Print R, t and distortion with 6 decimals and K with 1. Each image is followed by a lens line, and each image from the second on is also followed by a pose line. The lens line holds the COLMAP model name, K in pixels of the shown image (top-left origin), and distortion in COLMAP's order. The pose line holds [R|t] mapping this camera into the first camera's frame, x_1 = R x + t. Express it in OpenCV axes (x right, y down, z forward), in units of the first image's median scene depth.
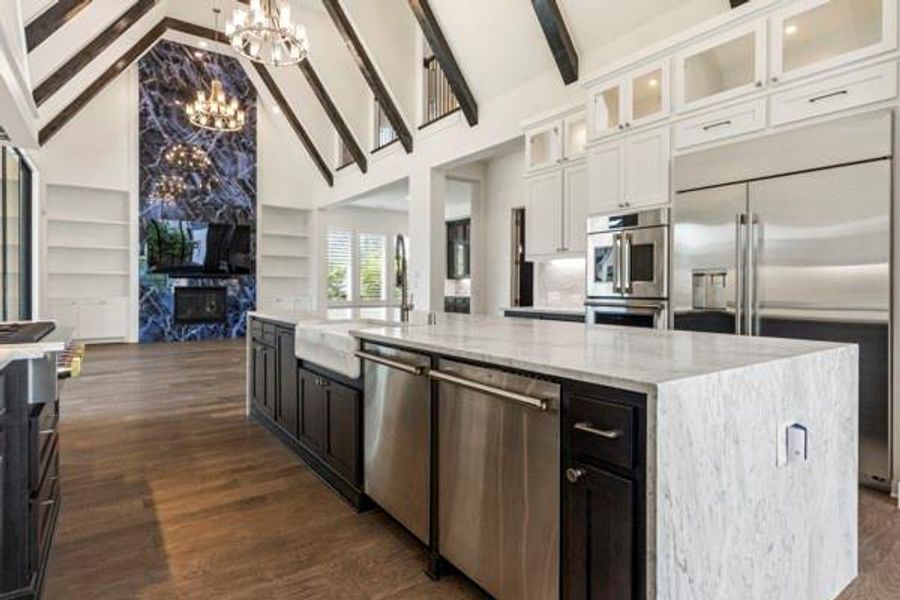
lens RADIAL K [[481.3, 0, 450.6], [0, 481.3, 294.9], [0, 0, 1]] dist [-0.002906, -0.000578]
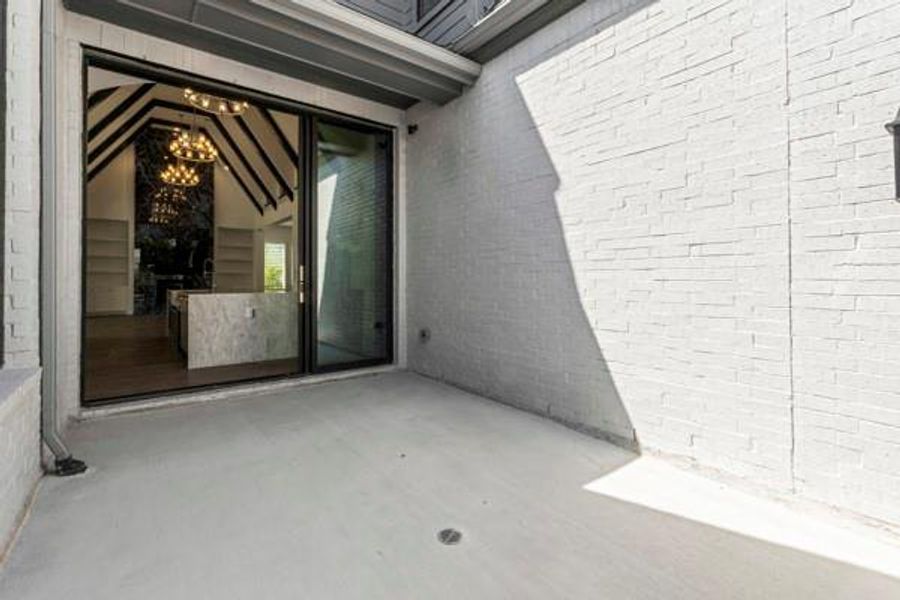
lens RADIAL K [[409.8, 0, 442.6], [0, 409.8, 280.2], [0, 0, 1]] dist [0.001390, 0.000402]
pose [[0.999291, -0.004578, 0.037373, 0.328840], [0.005284, 0.999809, -0.018823, 0.015257], [-0.037280, 0.019007, 0.999124, -0.406891]]
